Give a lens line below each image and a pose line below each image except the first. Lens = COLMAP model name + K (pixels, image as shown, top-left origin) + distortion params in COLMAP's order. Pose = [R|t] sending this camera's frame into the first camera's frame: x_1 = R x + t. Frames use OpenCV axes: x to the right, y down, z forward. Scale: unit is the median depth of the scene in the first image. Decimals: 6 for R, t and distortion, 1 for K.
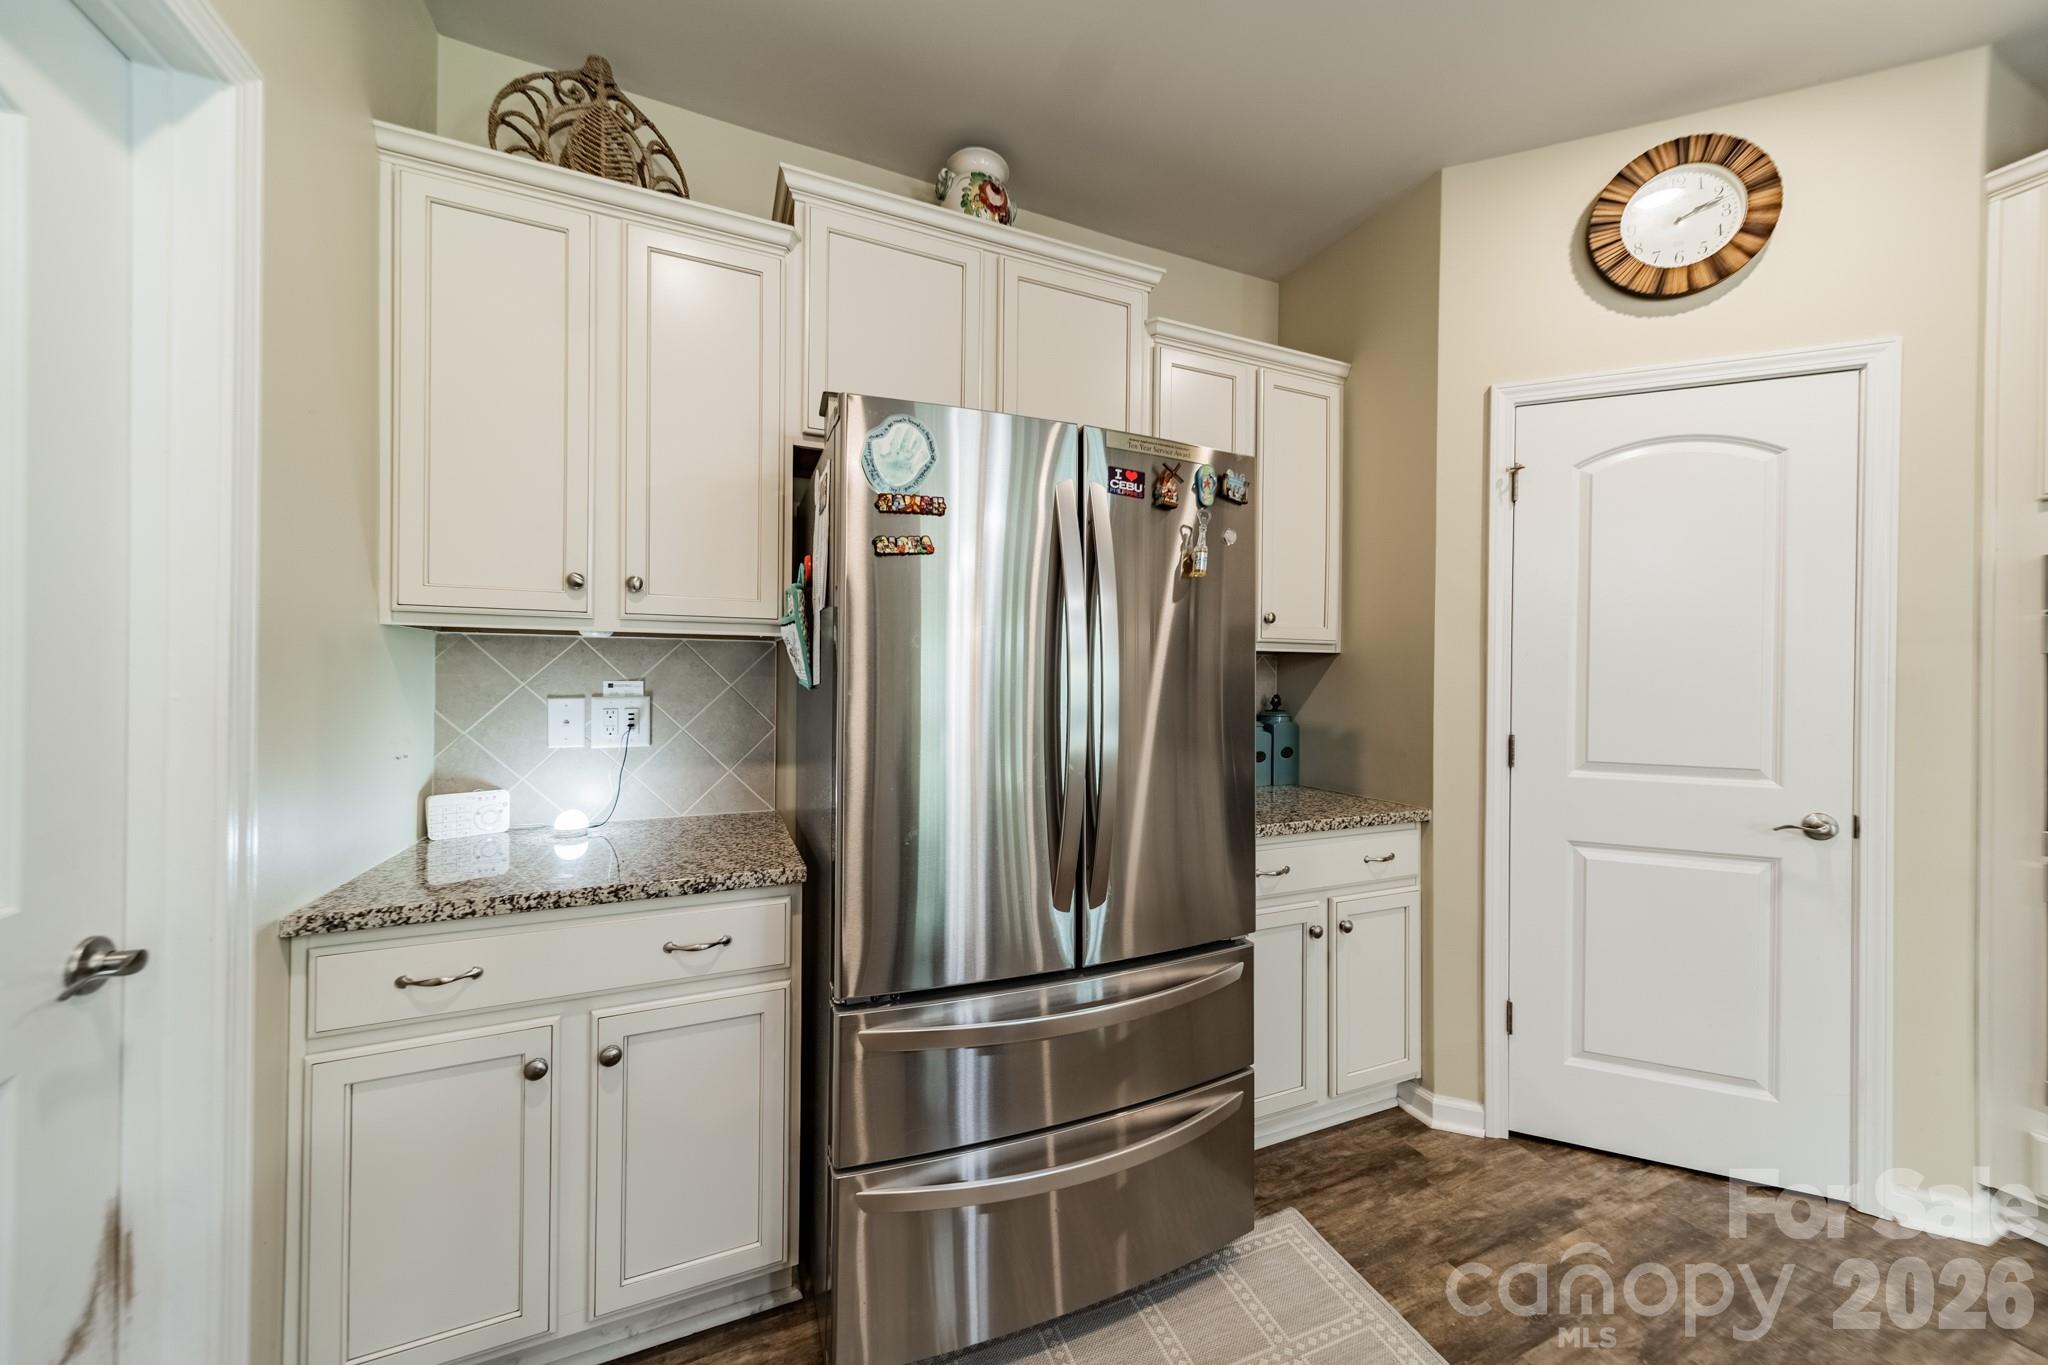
lens RADIAL K [[723.2, 0, 1033.9], [0, 723.2, 671.7], [0, 0, 1]] dist [0.008630, -0.000362]
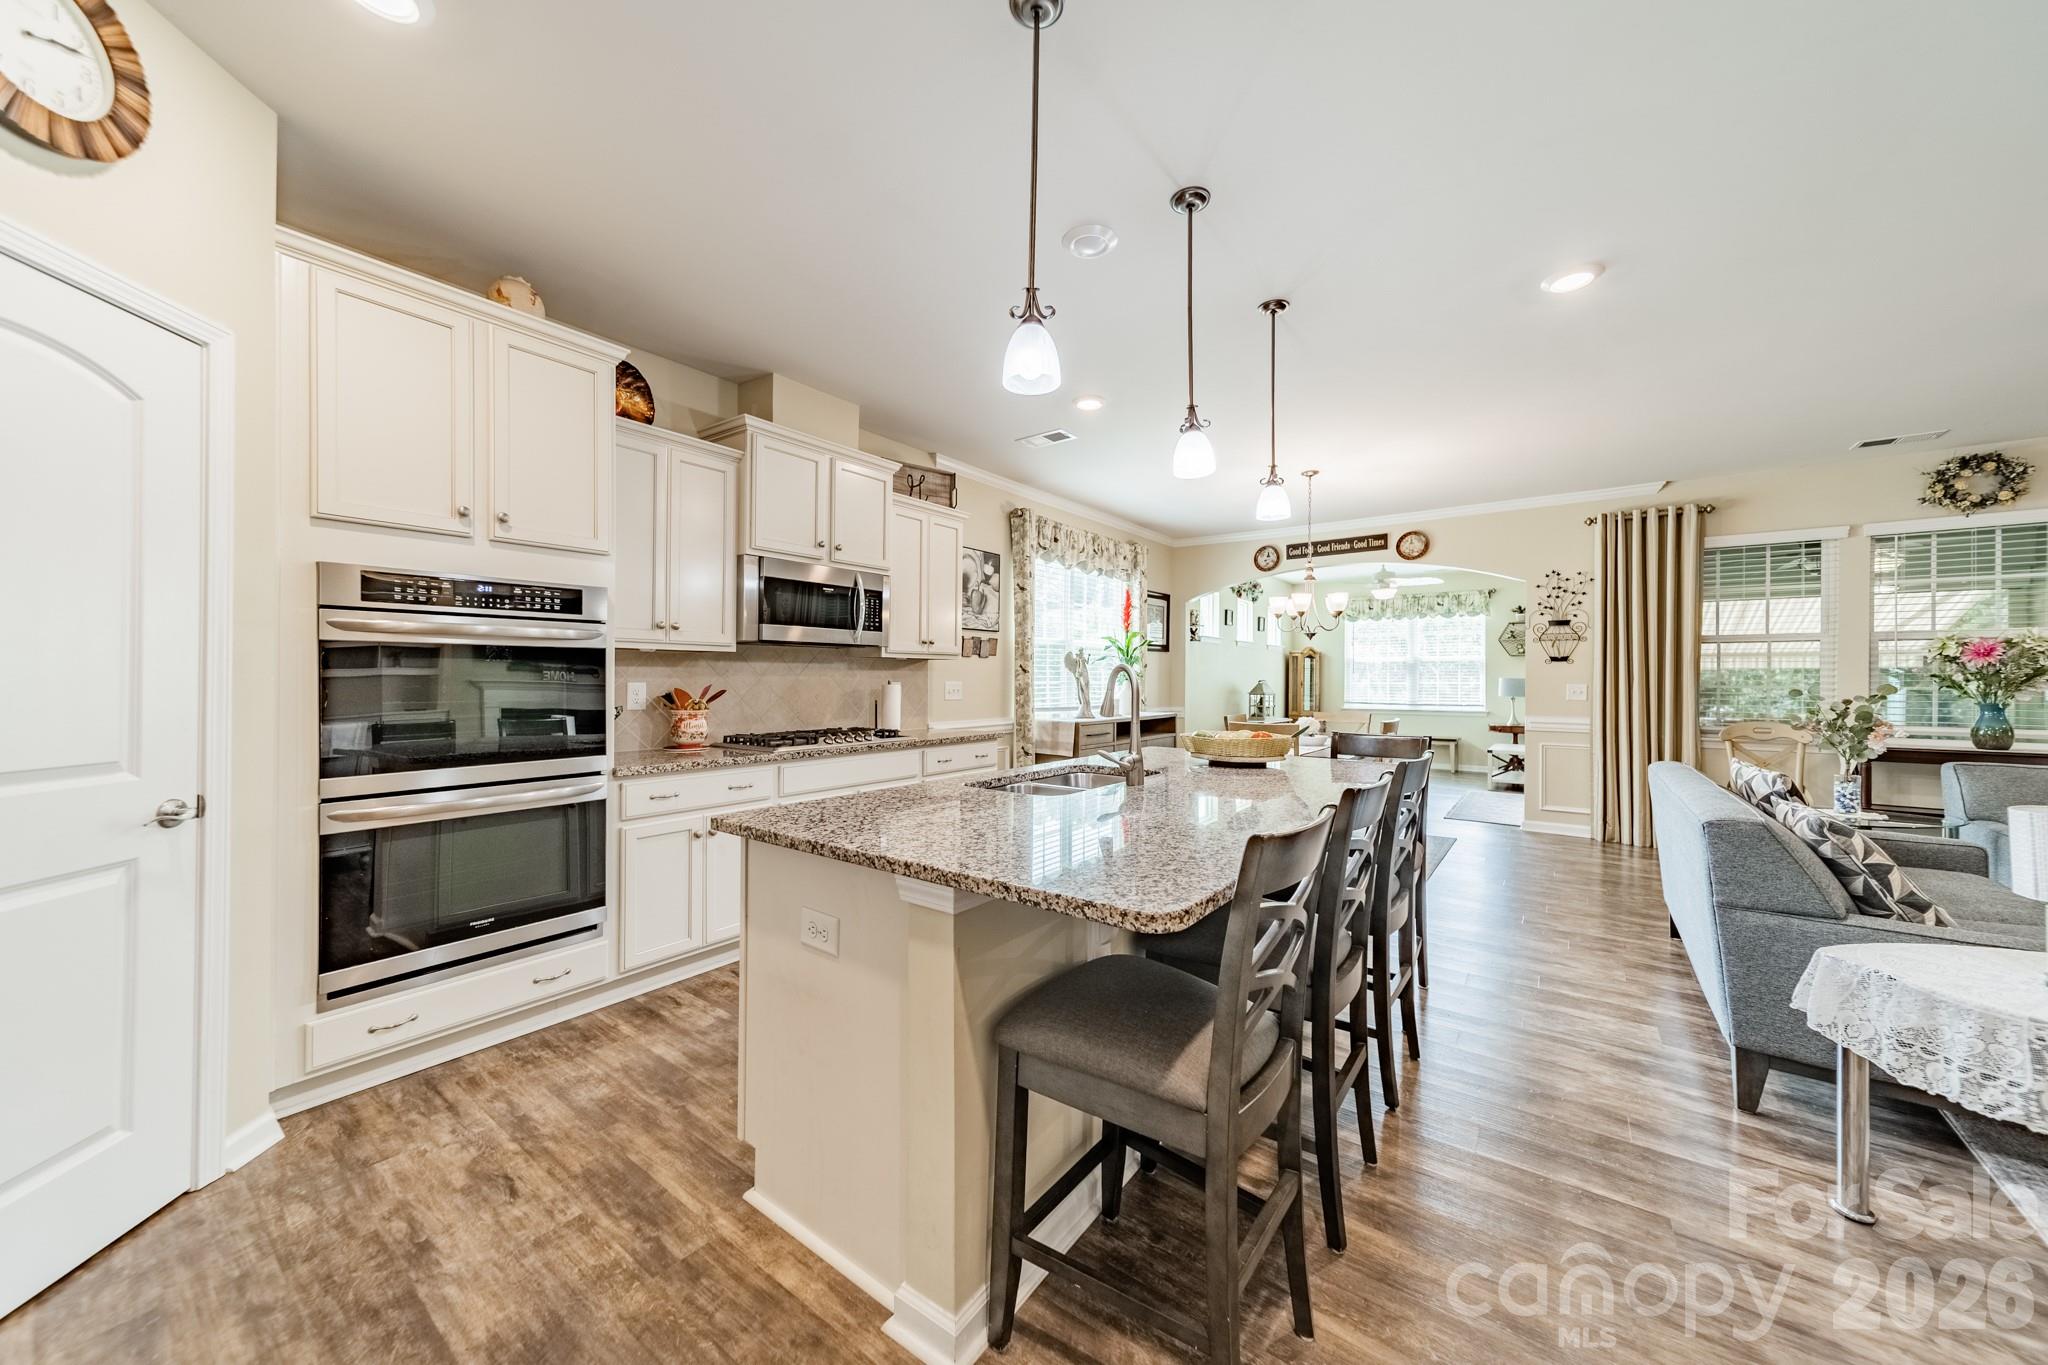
lens RADIAL K [[723.2, 0, 1031.9], [0, 723.2, 679.7], [0, 0, 1]] dist [0.008630, -0.000362]
pose [[-0.492869, -0.014282, 0.869986, -0.287605], [-0.012855, 0.999876, 0.009132, 0.016208], [-0.870008, -0.006683, -0.492991, 0.494041]]
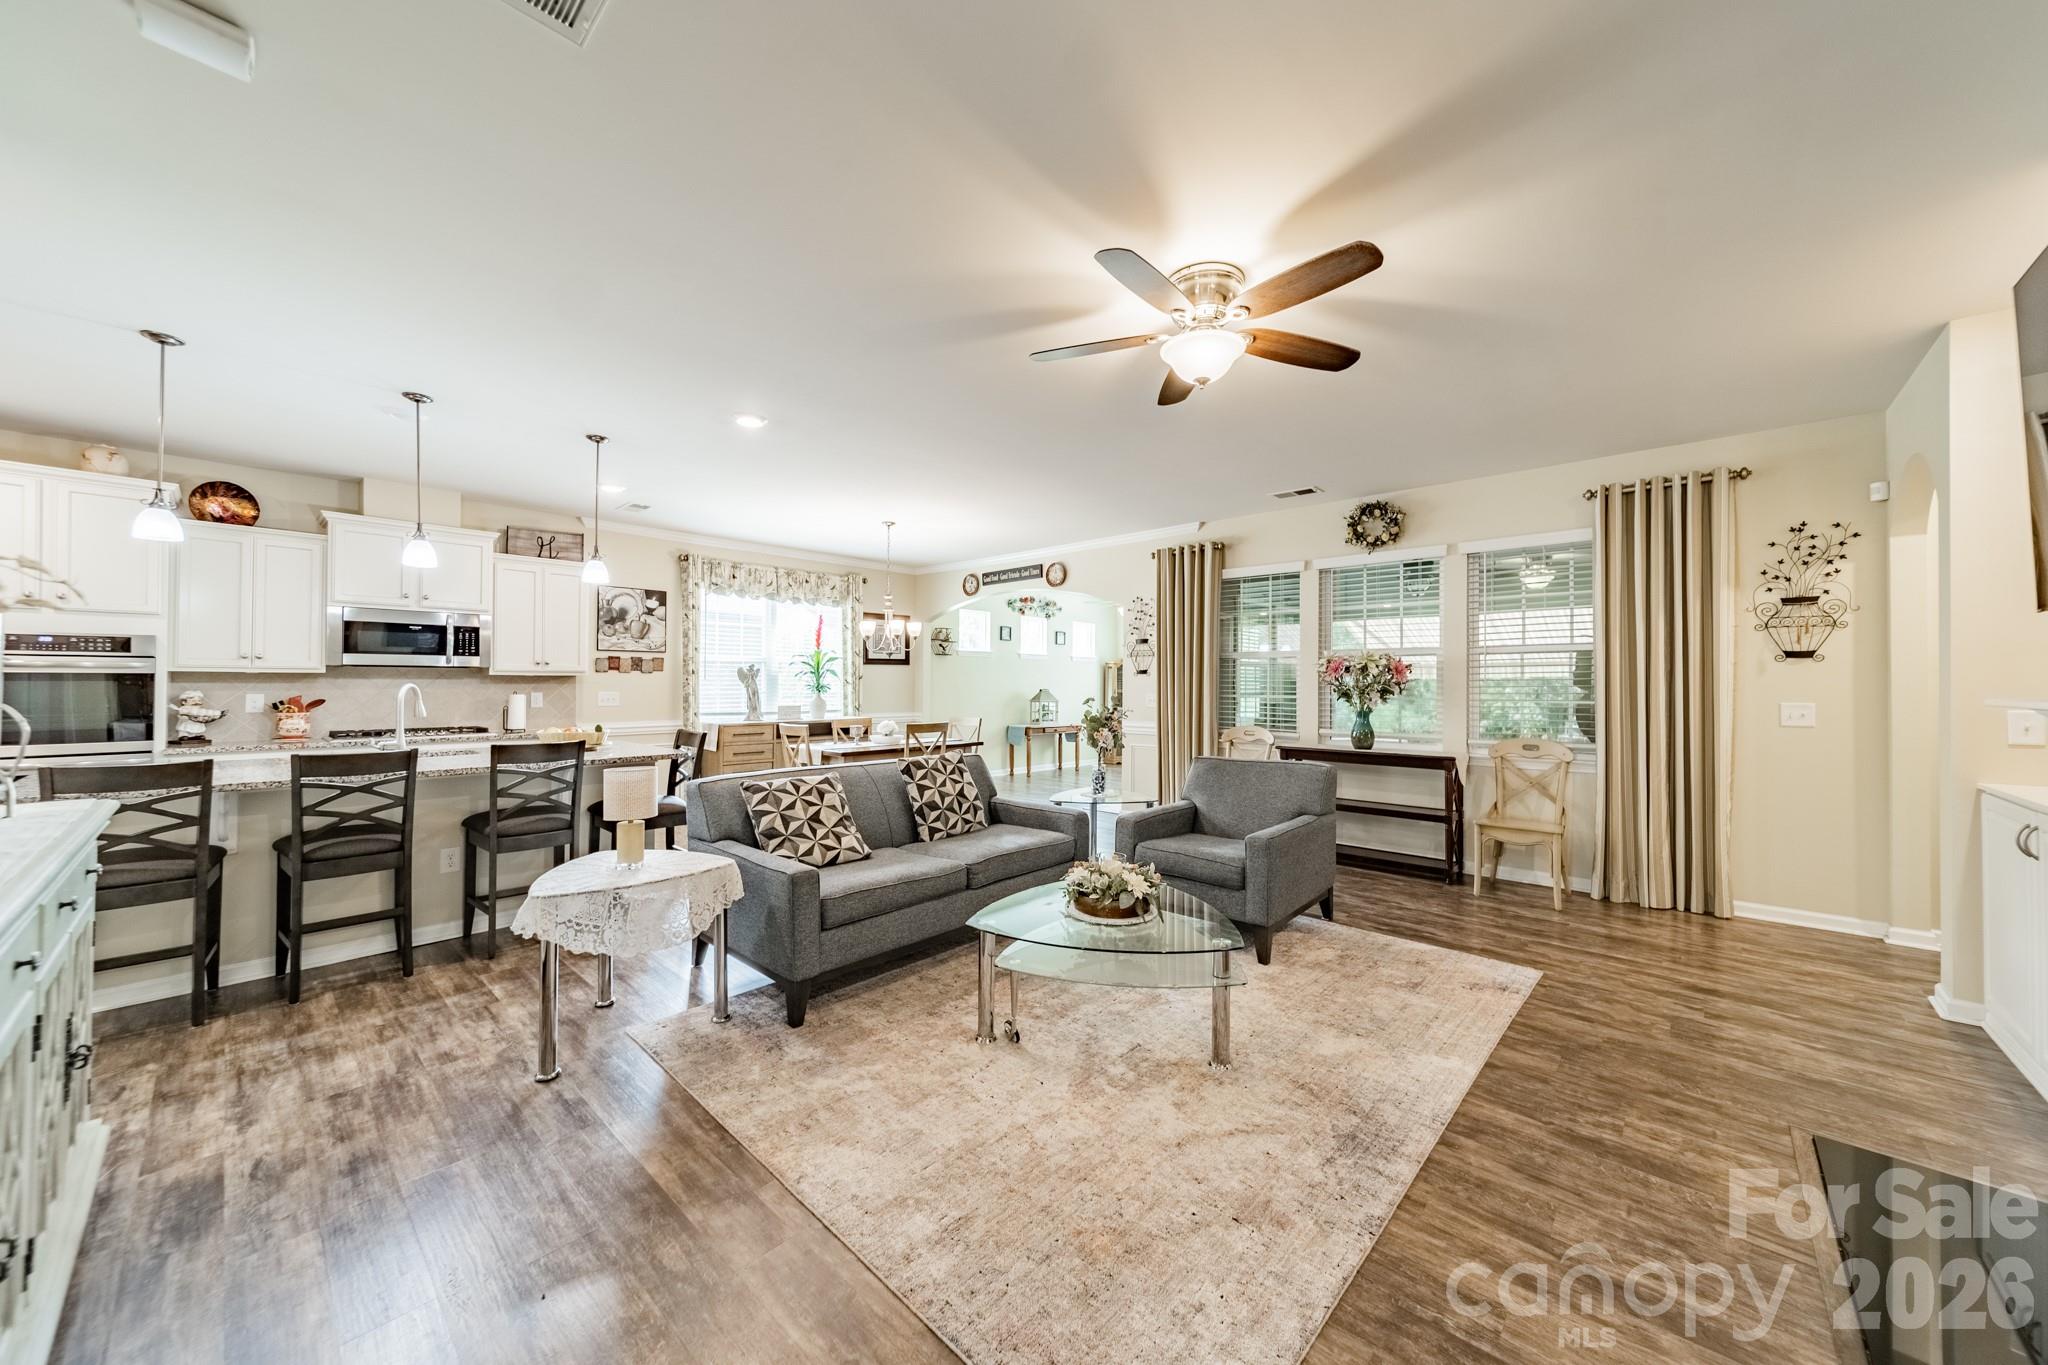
lens RADIAL K [[723.2, 0, 1032.4], [0, 723.2, 675.8], [0, 0, 1]] dist [0.008630, -0.000362]
pose [[-0.402416, -0.001724, 0.915455, -1.862777], [-0.011006, 0.999935, -0.002955, -0.039932], [-0.915391, -0.011265, -0.402408, -1.102073]]
